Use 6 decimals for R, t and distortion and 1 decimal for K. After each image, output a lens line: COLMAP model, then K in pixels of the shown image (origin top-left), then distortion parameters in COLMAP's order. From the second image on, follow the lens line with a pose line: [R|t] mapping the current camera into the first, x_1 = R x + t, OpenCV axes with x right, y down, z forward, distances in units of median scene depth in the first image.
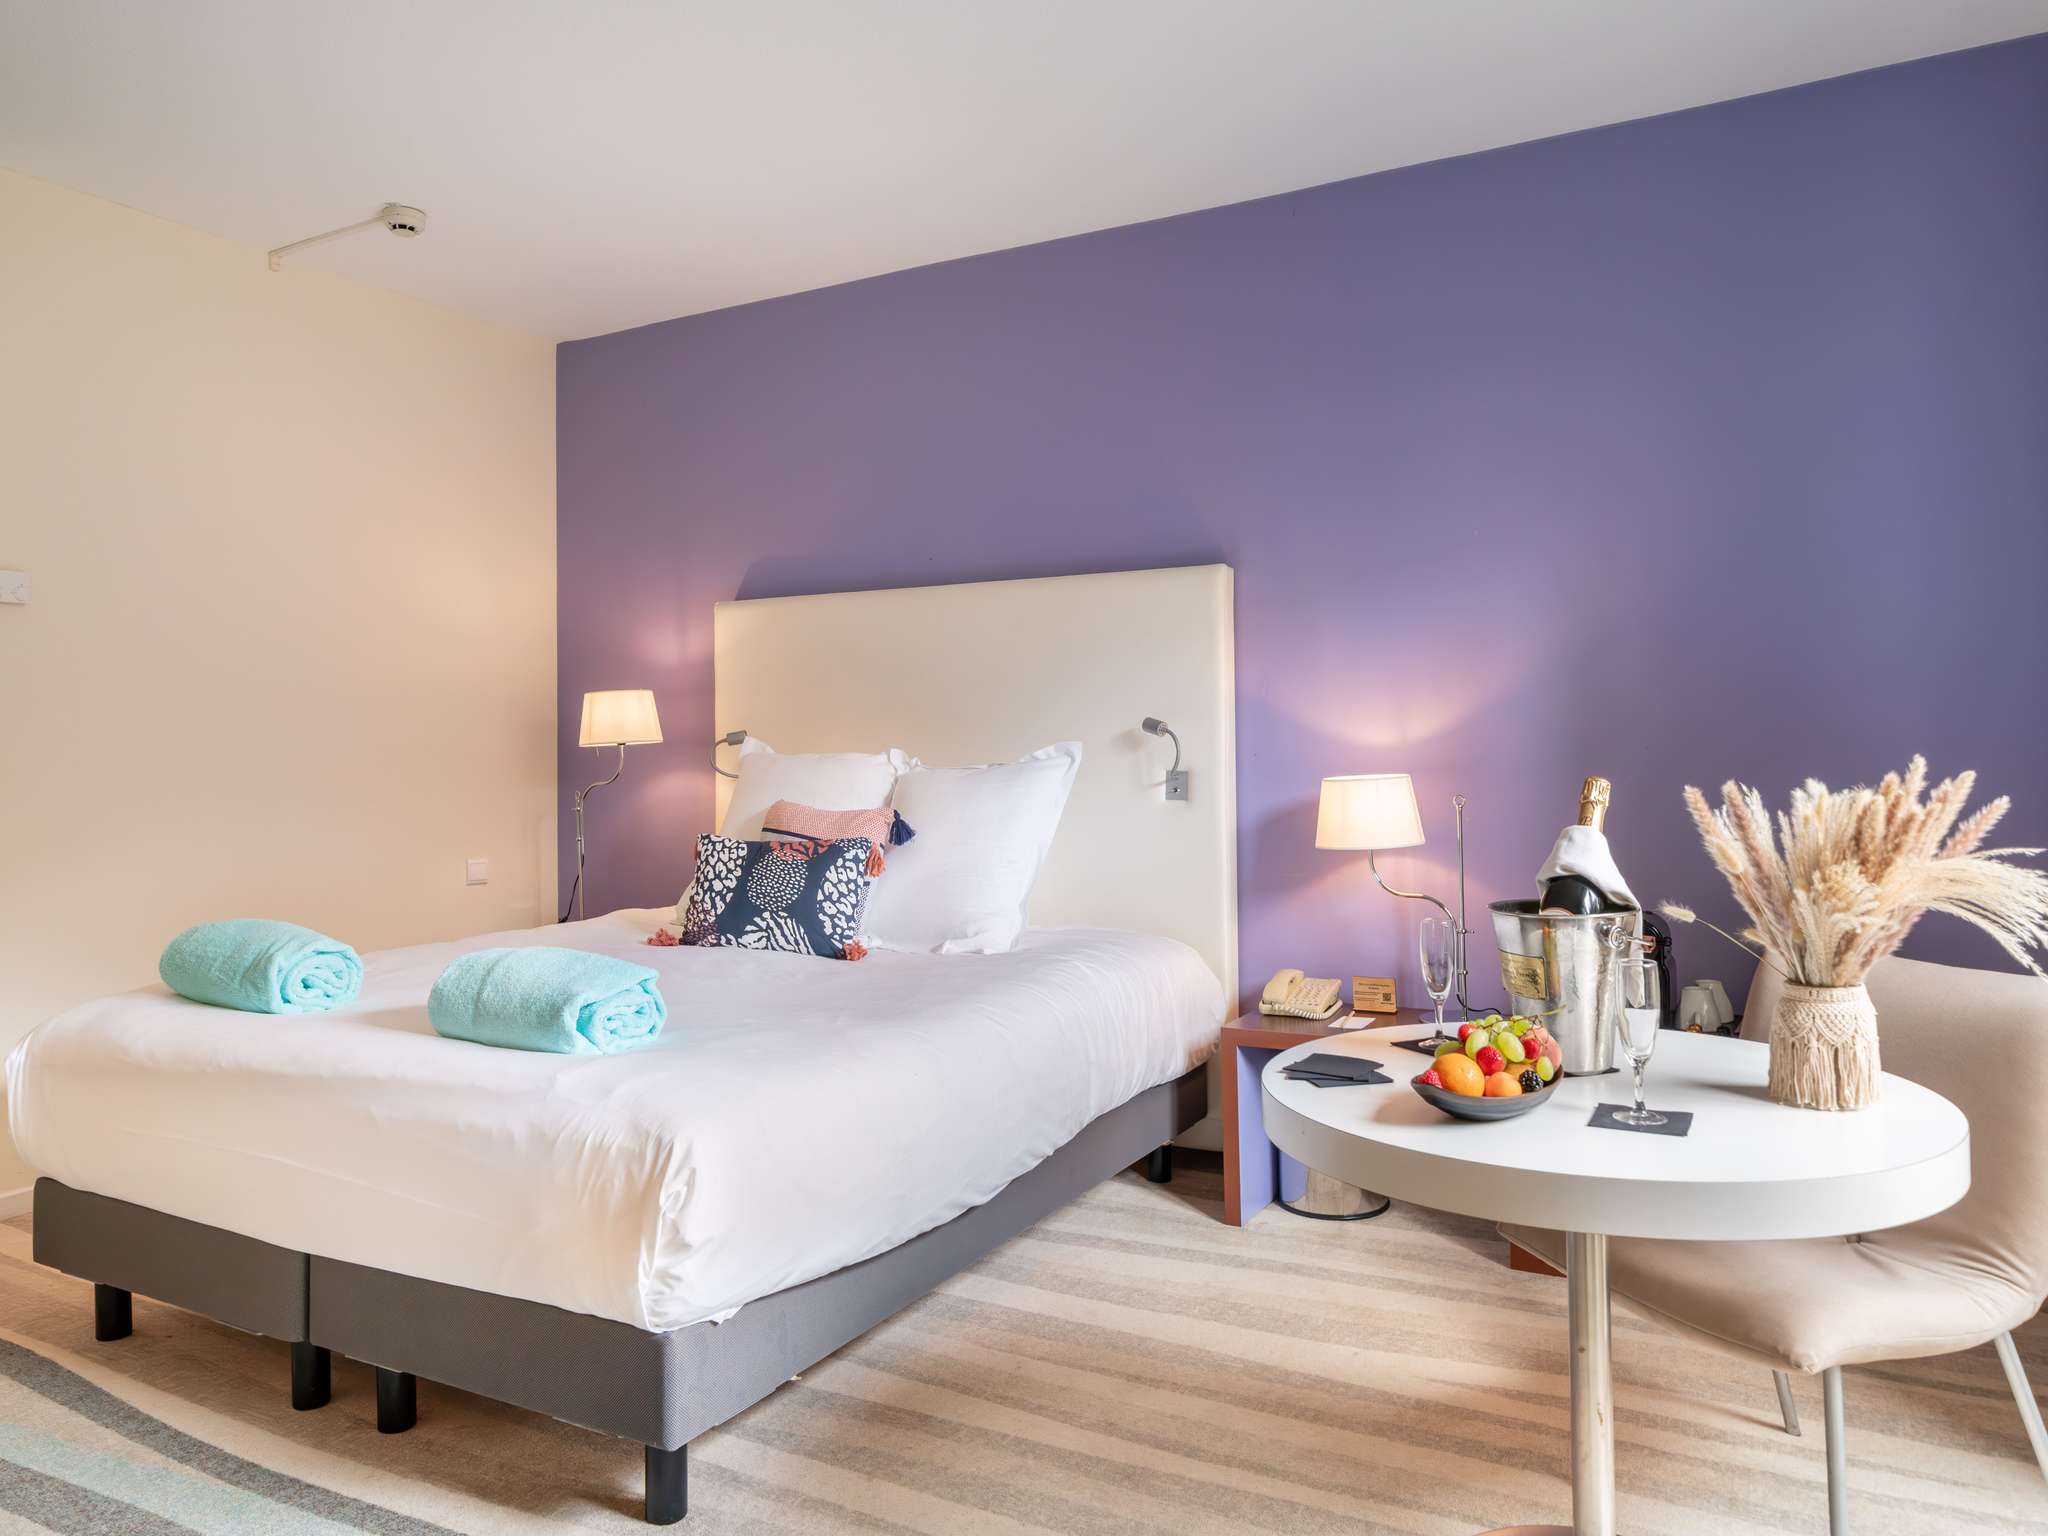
lens RADIAL K [[1301.2, 0, 1024.4], [0, 1301.2, 730.9], [0, 0, 1]] dist [0.003992, -0.000251]
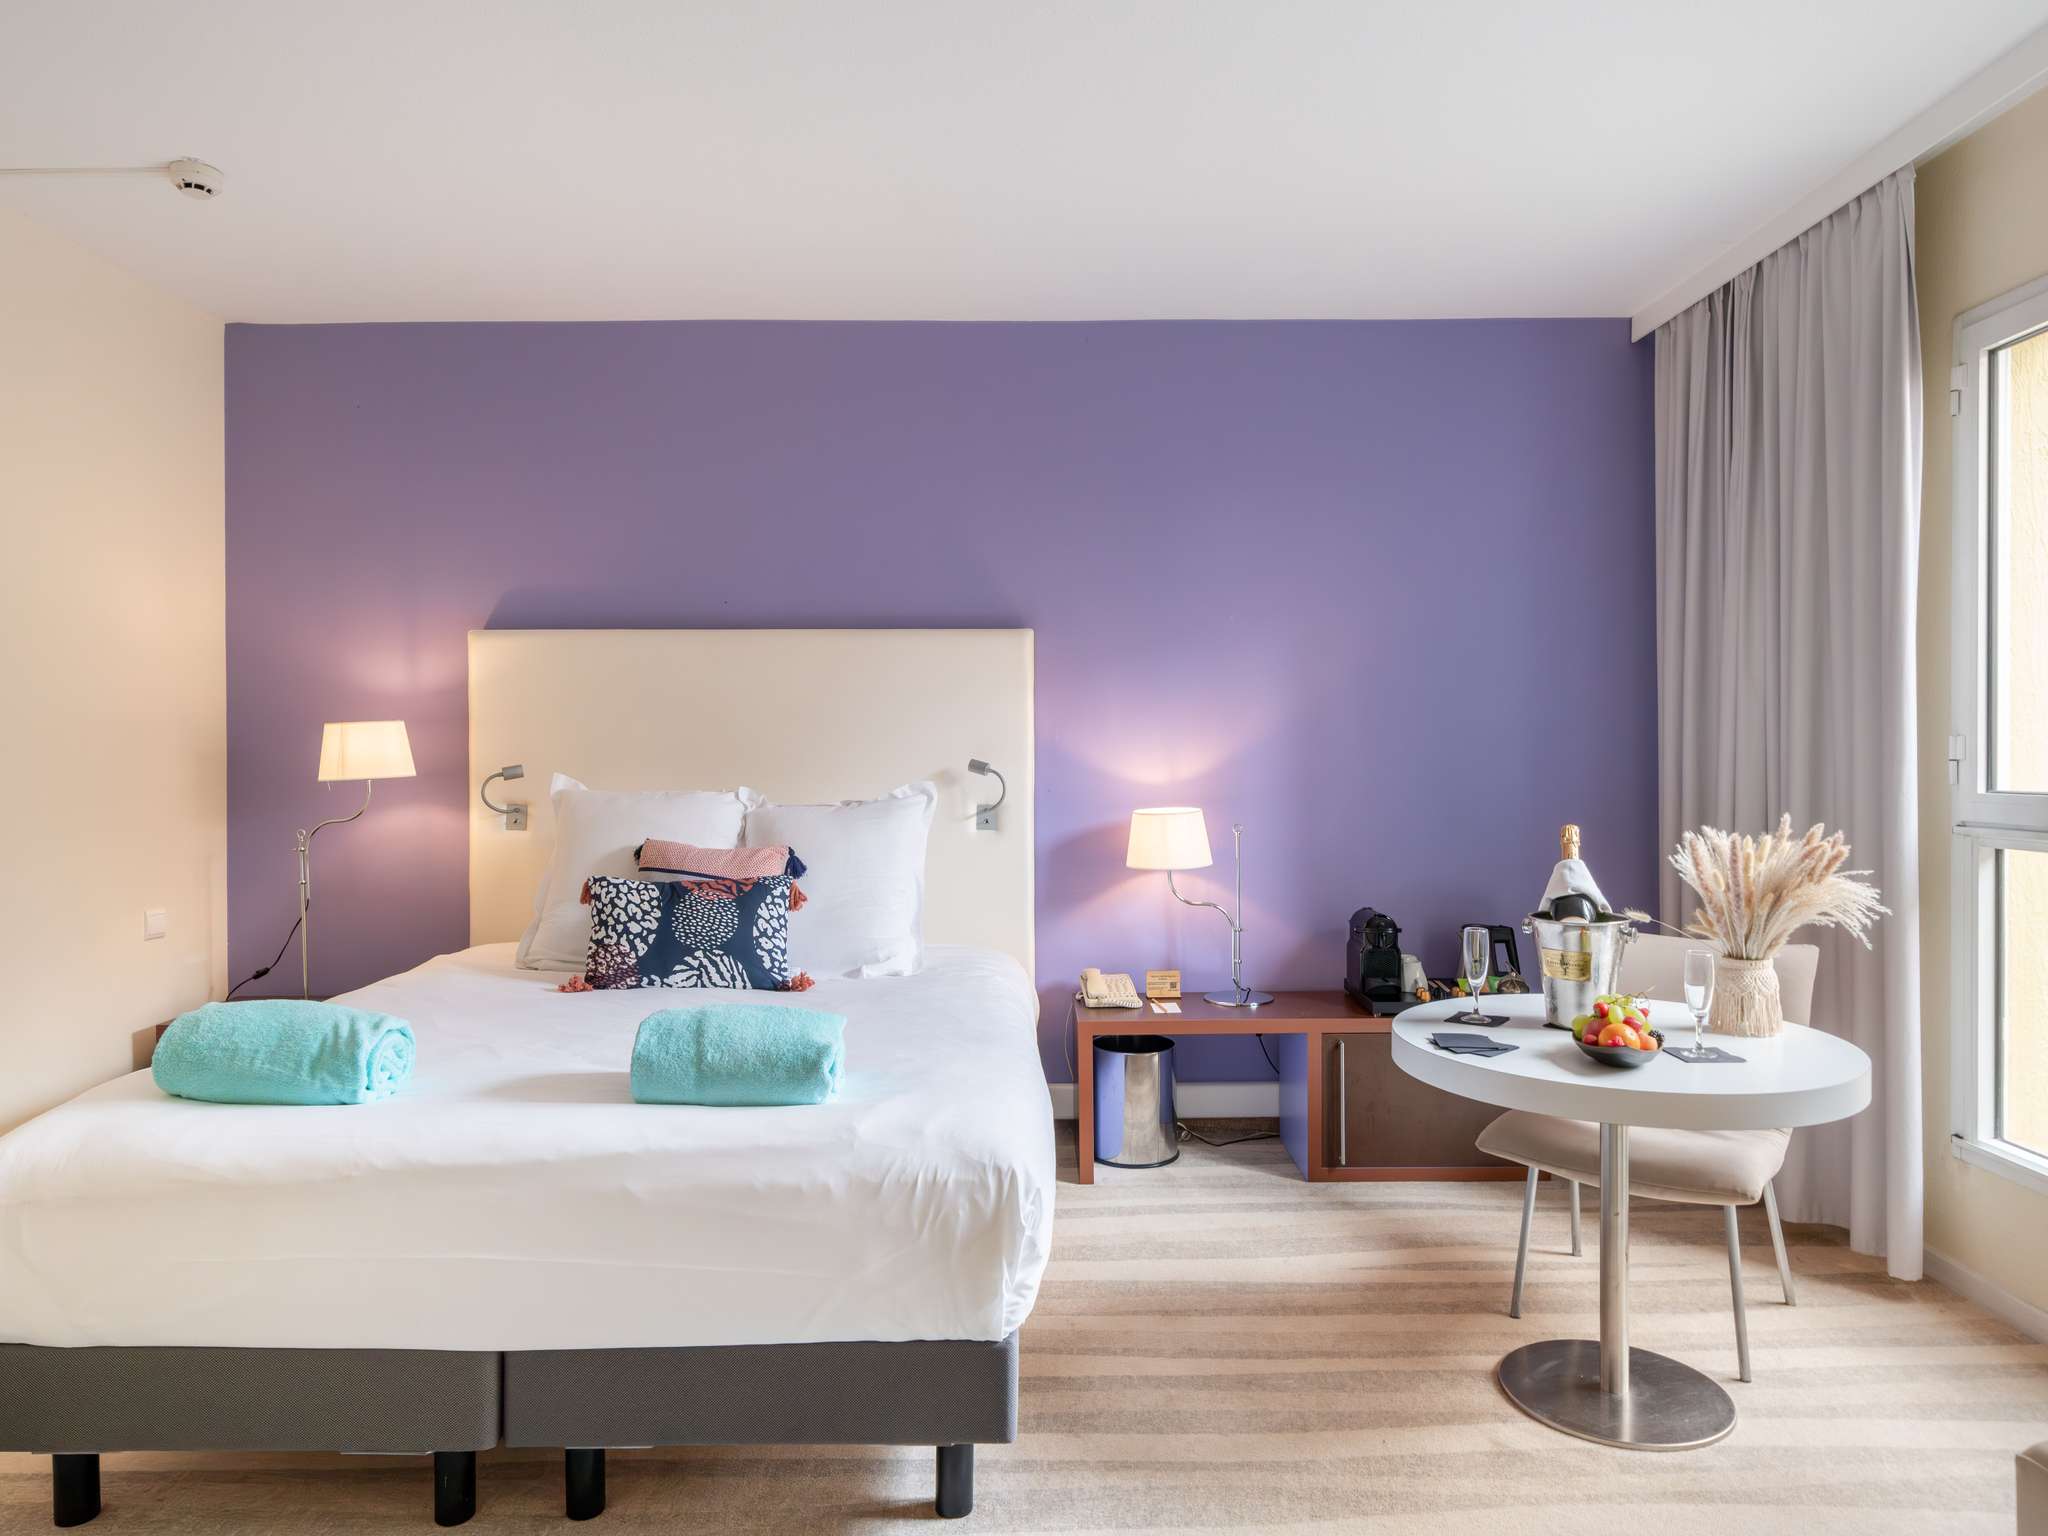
lens RADIAL K [[1182.1, 0, 1024.0], [0, 1182.1, 768.0], [0, 0, 1]] dist [0.008736, -0.009262]
pose [[0.894972, 0.002767, 0.446113, -0.386535], [-0.011302, 0.999800, 0.016472, -0.023681], [-0.445978, -0.019783, 0.894825, 0.052114]]
